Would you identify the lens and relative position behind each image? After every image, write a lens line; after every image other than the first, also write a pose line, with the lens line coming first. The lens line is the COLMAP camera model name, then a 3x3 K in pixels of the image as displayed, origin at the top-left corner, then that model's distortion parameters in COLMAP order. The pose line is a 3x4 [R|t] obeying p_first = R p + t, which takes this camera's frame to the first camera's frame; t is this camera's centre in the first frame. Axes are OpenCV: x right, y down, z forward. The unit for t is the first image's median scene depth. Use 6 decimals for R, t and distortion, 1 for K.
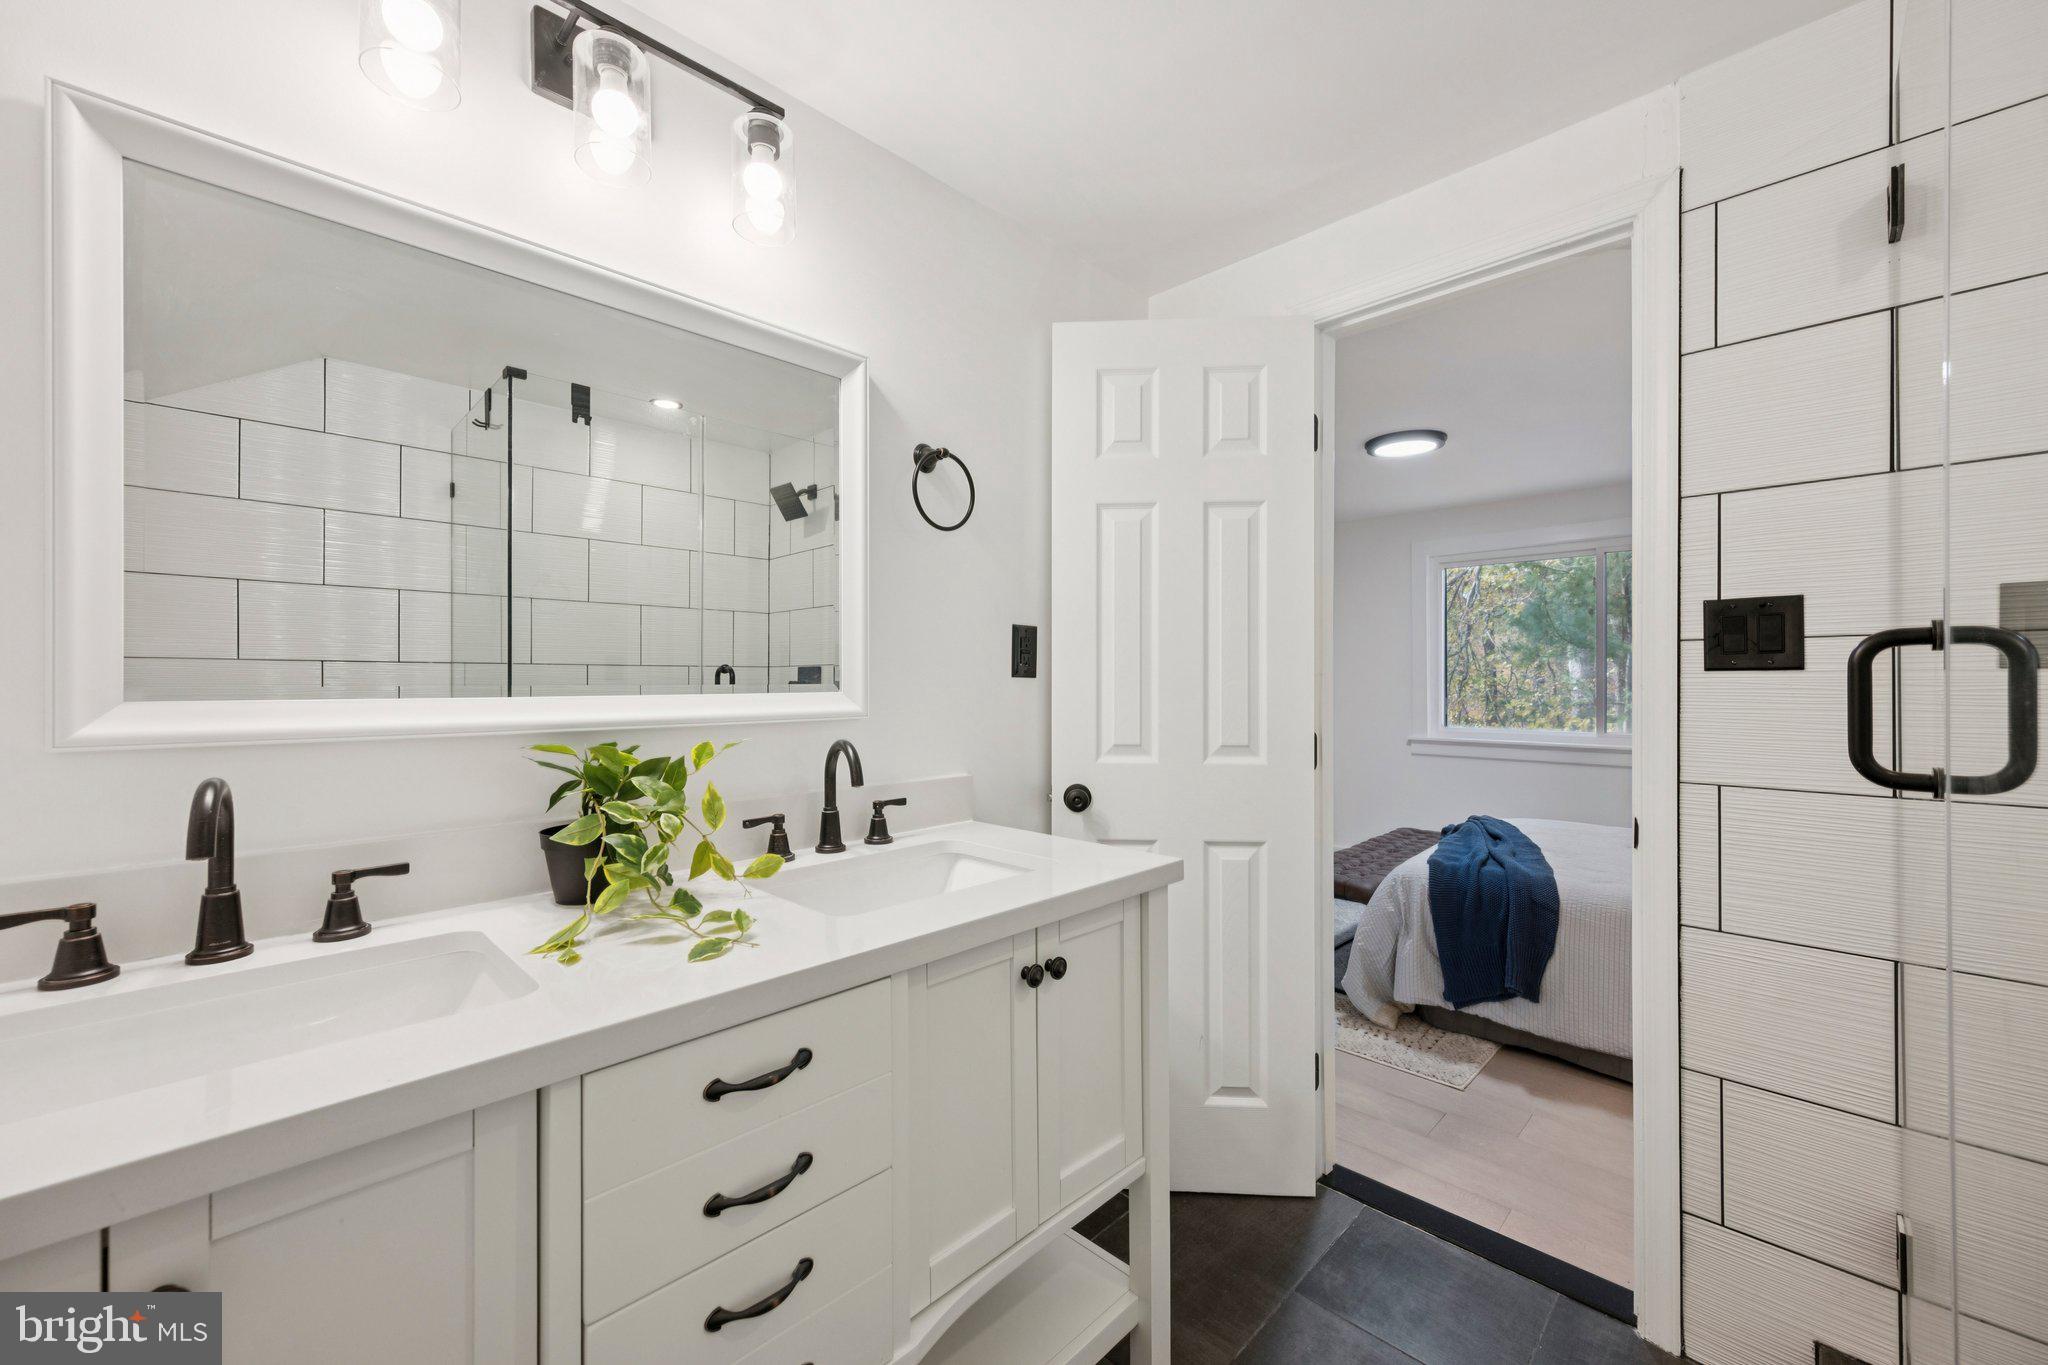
lens RADIAL K [[817.1, 0, 1024.0], [0, 817.1, 682.5], [0, 0, 1]] dist [-0.001939, 0.000113]
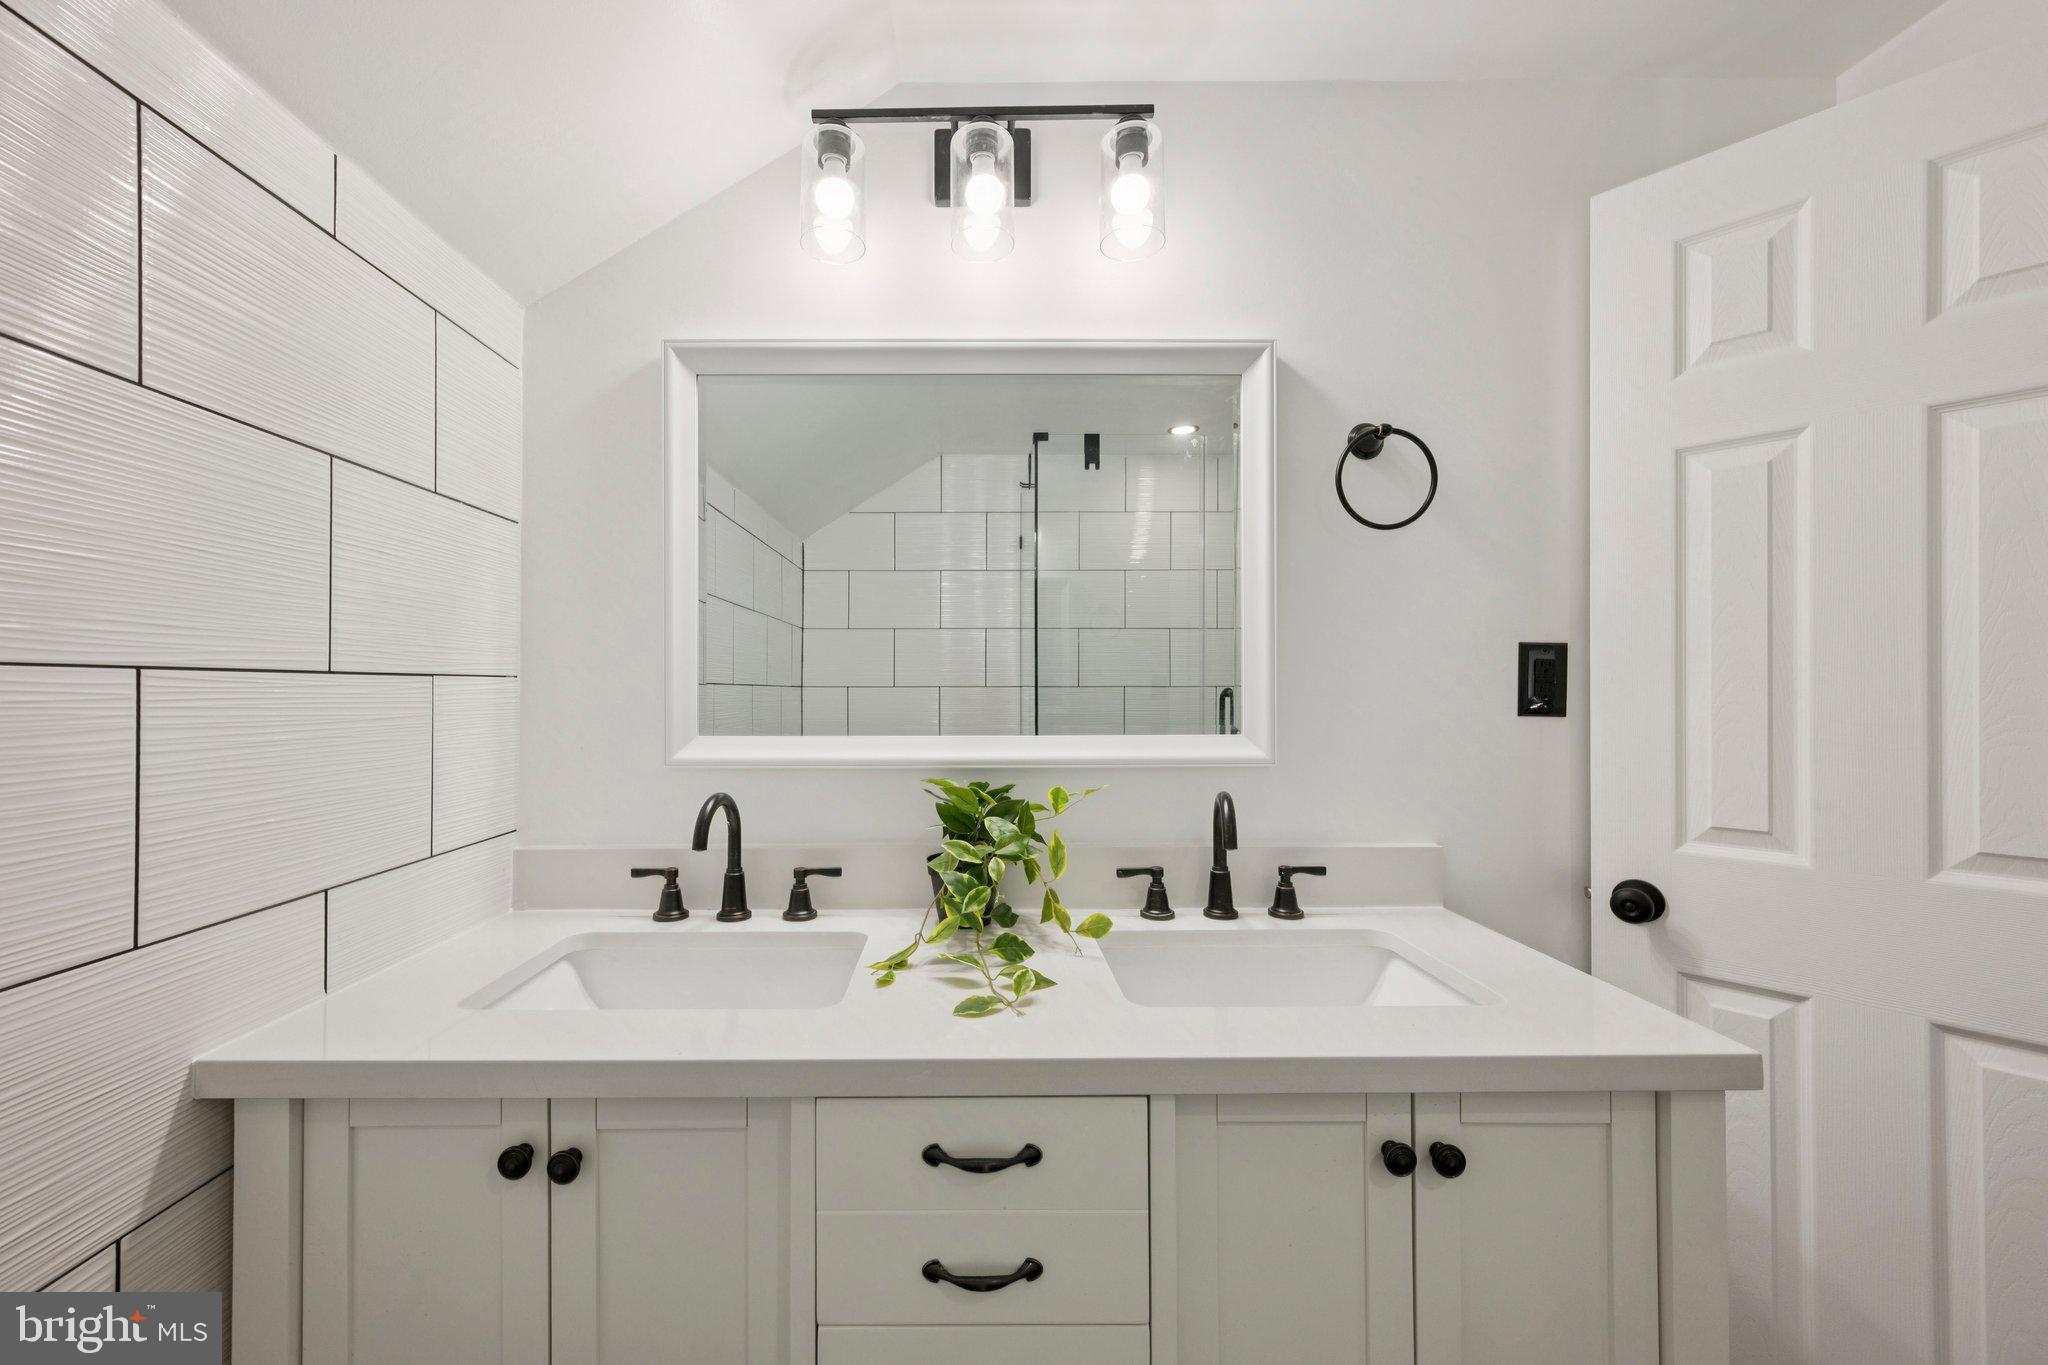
lens RADIAL K [[827.6, 0, 1024.0], [0, 827.6, 682.5], [0, 0, 1]] dist [0.000221, -0.000008]
pose [[0.696542, 0.000331, -0.717516, 0.251942], [0.001137, 0.999998, 0.001564, -0.046555], [0.717515, -0.001905, 0.696540, 0.225399]]
